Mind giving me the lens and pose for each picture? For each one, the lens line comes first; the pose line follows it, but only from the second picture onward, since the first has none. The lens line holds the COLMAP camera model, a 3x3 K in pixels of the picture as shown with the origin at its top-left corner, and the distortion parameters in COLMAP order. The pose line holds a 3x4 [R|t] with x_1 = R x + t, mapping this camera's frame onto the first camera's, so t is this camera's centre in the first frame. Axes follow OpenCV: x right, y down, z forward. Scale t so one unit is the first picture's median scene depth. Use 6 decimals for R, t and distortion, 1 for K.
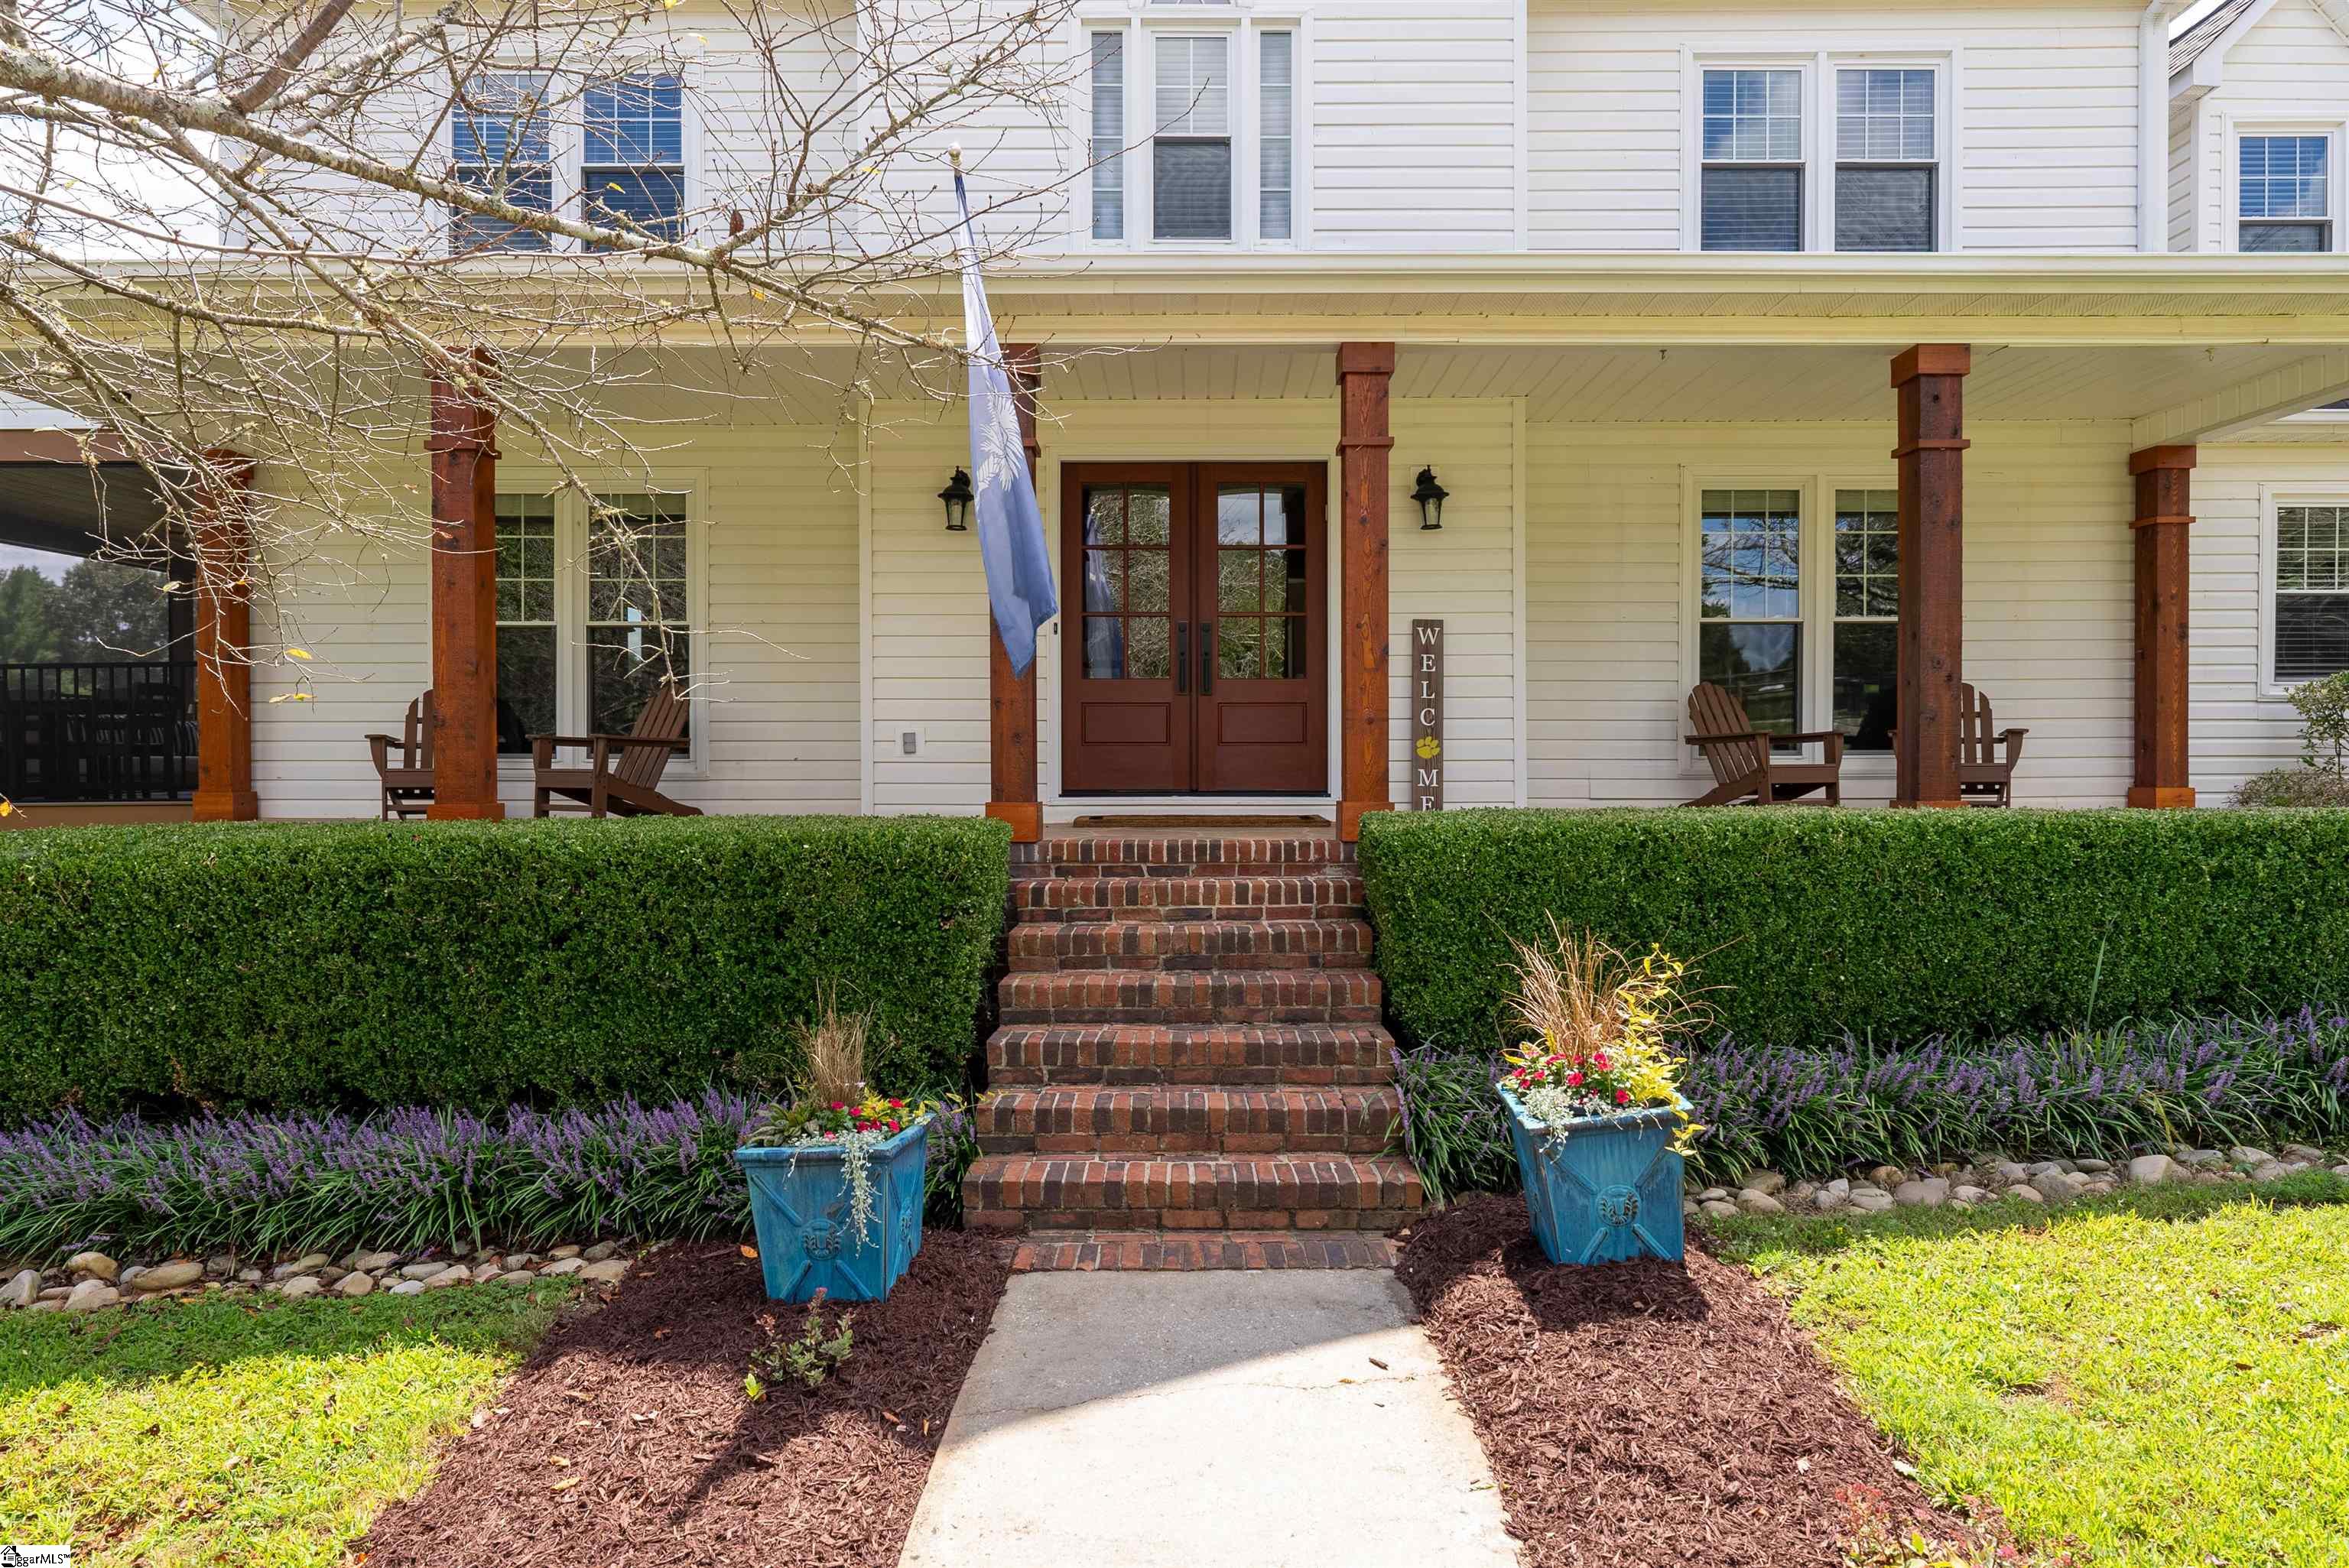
lens RADIAL K [[1402.2, 0, 1174.5], [0, 1402.2, 784.0], [0, 0, 1]] dist [-0.001276, 0.000250]
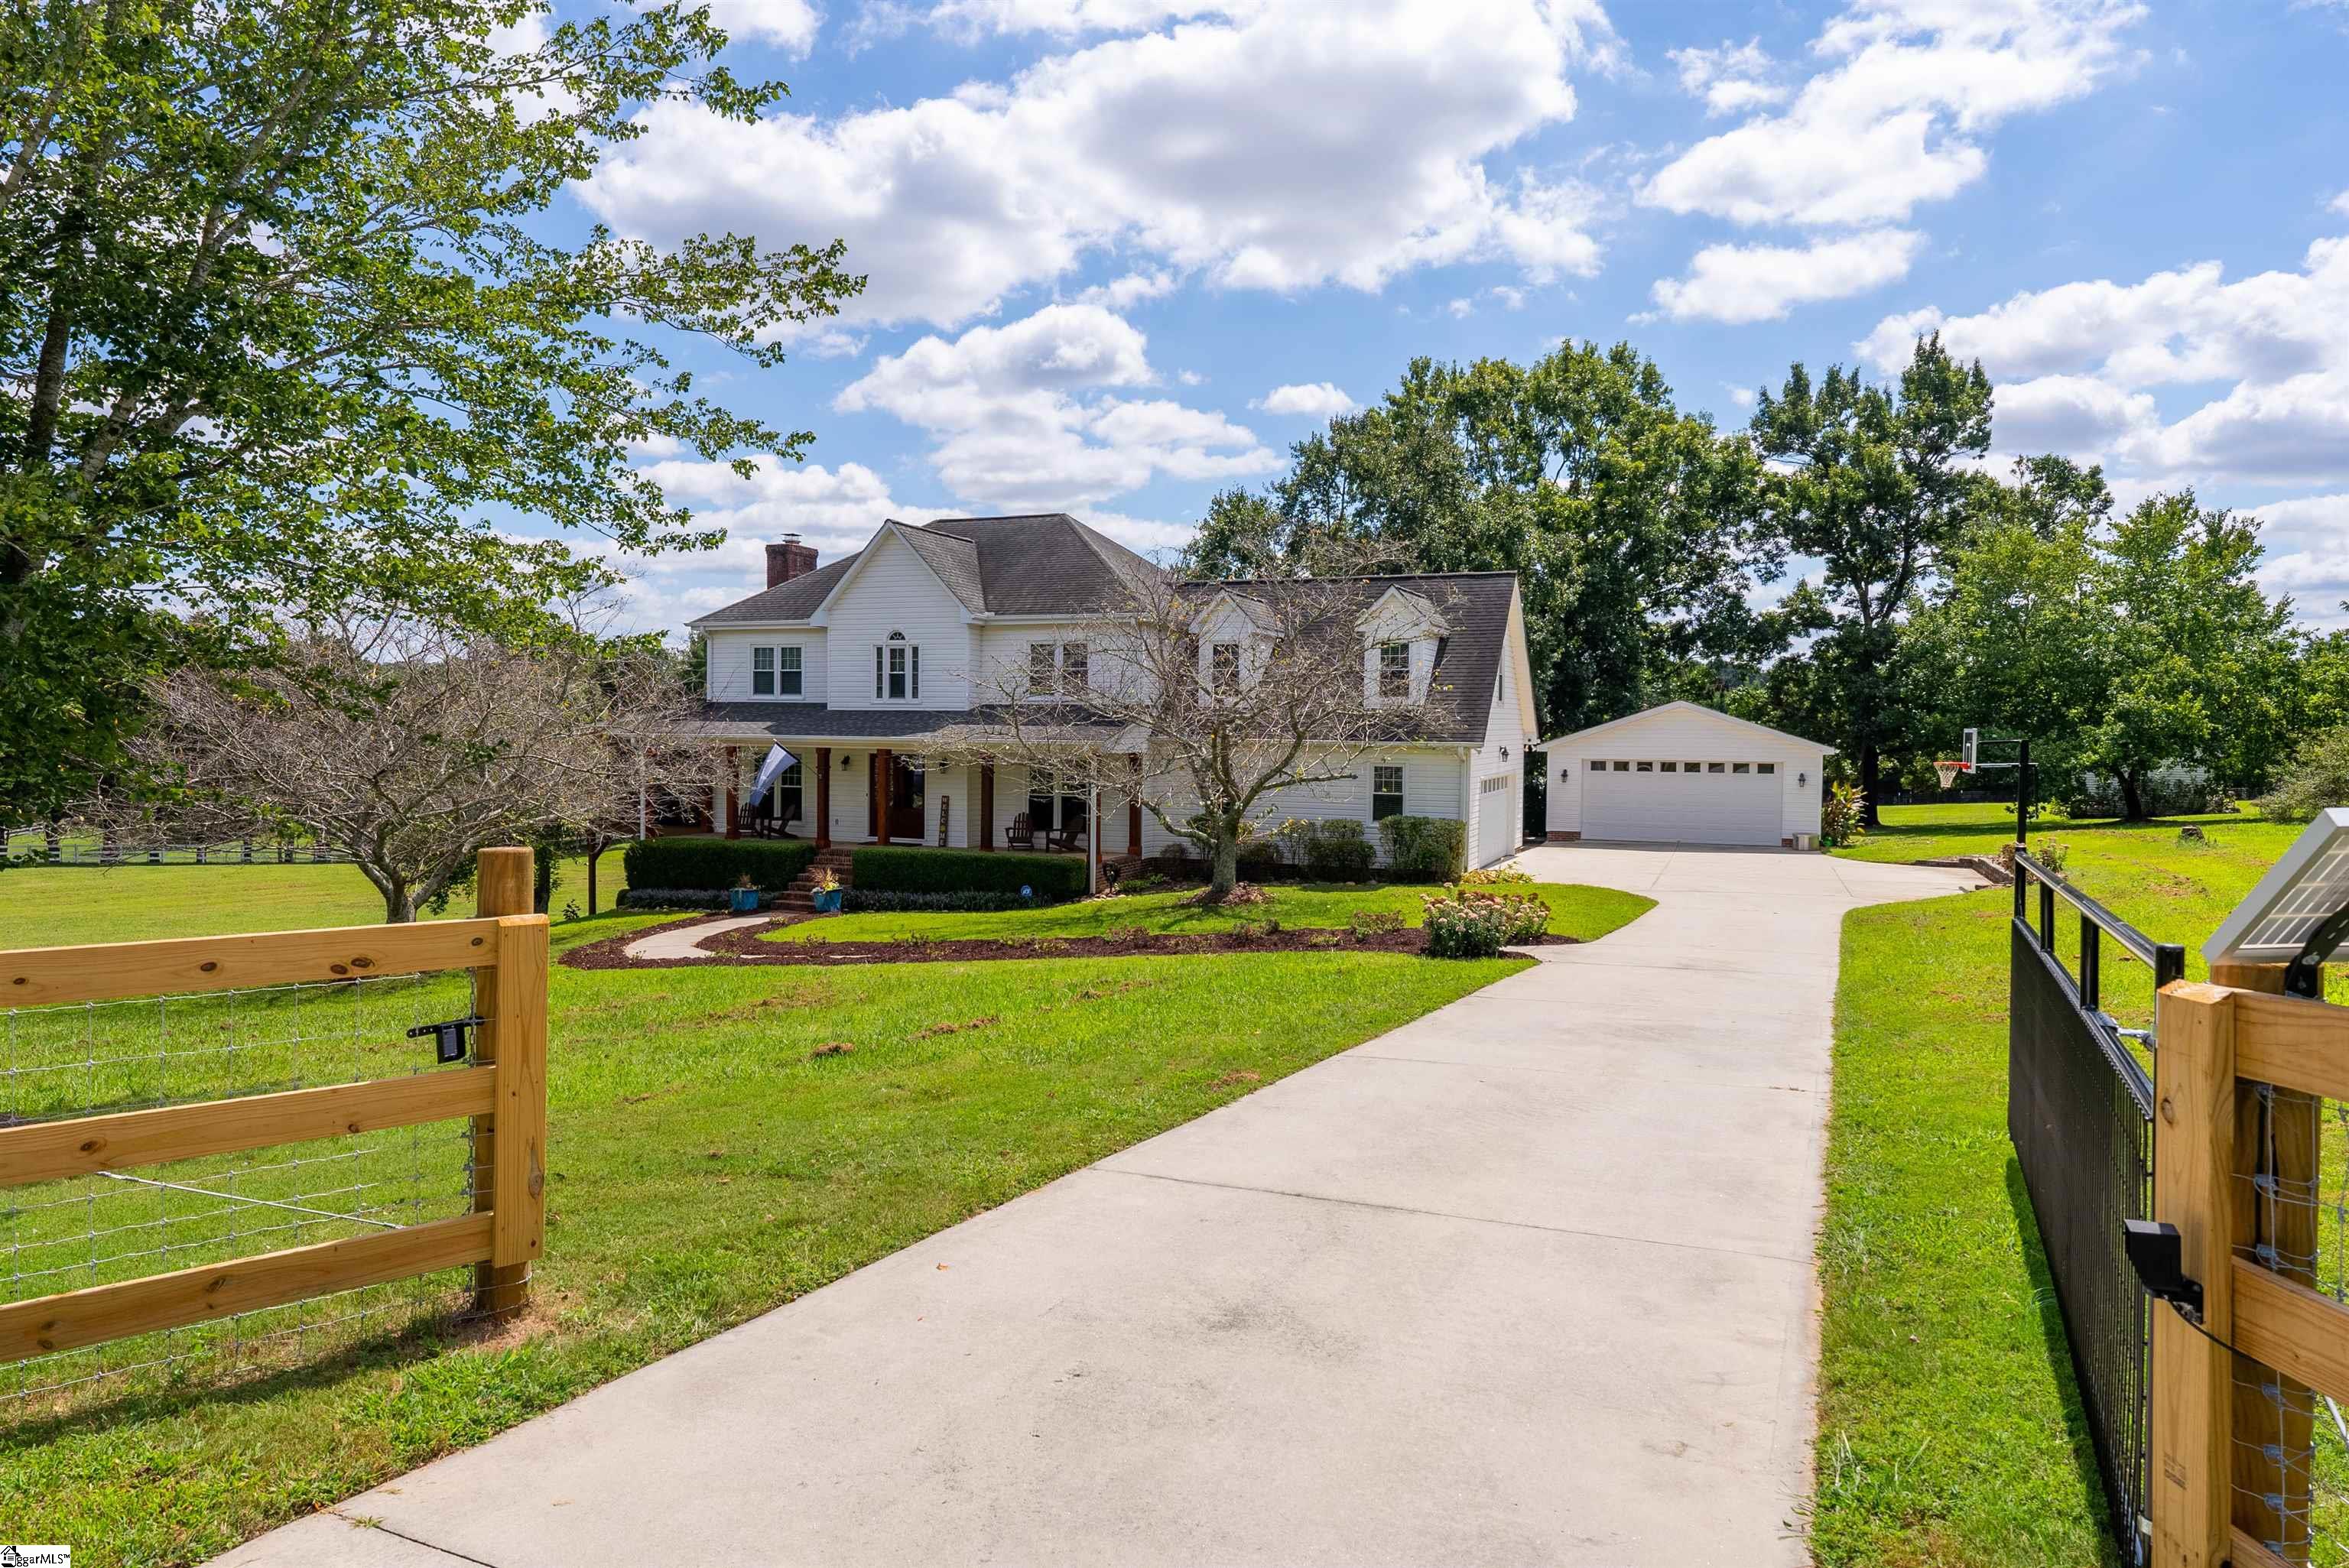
lens RADIAL K [[1402.2, 0, 1174.5], [0, 1402.2, 784.0], [0, 0, 1]] dist [-0.001276, 0.000250]
pose [[0.928414, 0.028254, -0.370470, 2.760613], [-0.021743, 0.999527, 0.021740, -0.307343], [0.370909, -0.012129, 0.928590, -2.997492]]
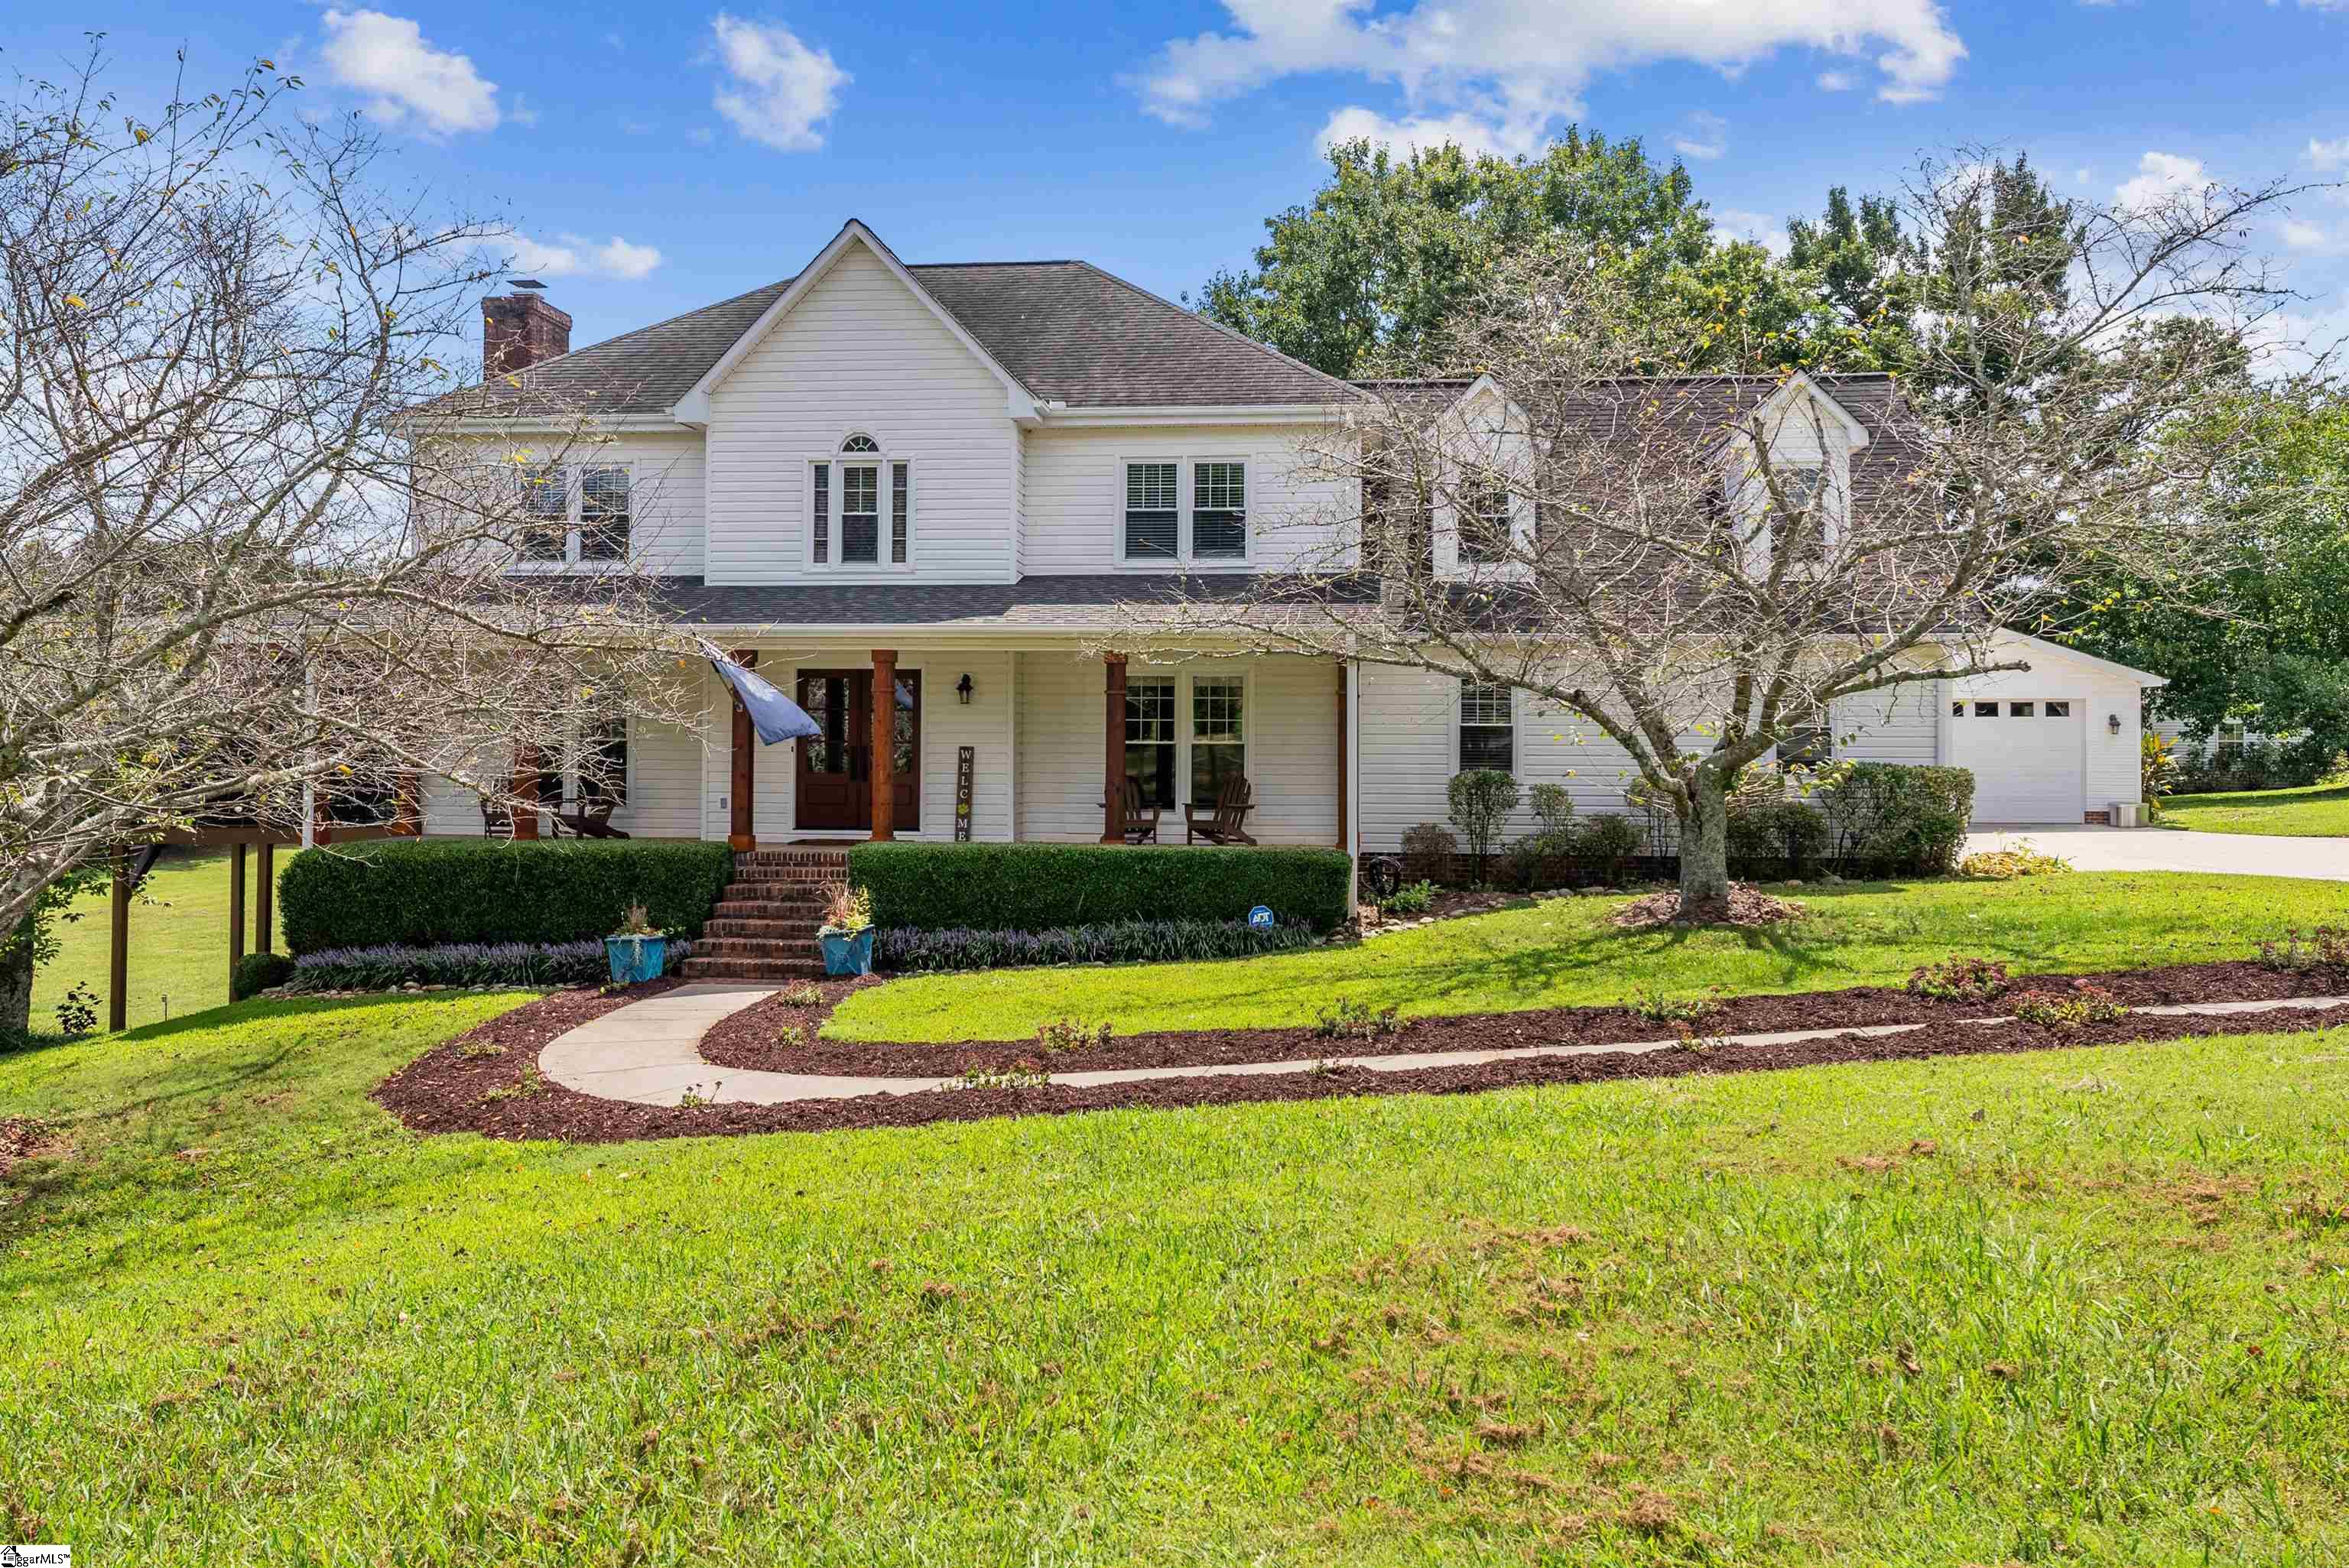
lens RADIAL K [[1808.8, 0, 1171.5], [0, 1808.8, 713.4], [0, 0, 1]] dist [0.002091, -0.001594]
pose [[0.994801, 0.007591, -0.101557, 0.925139], [-0.010538, 0.999538, -0.028510, -0.114262], [0.101294, 0.029432, 0.994421, -2.010444]]
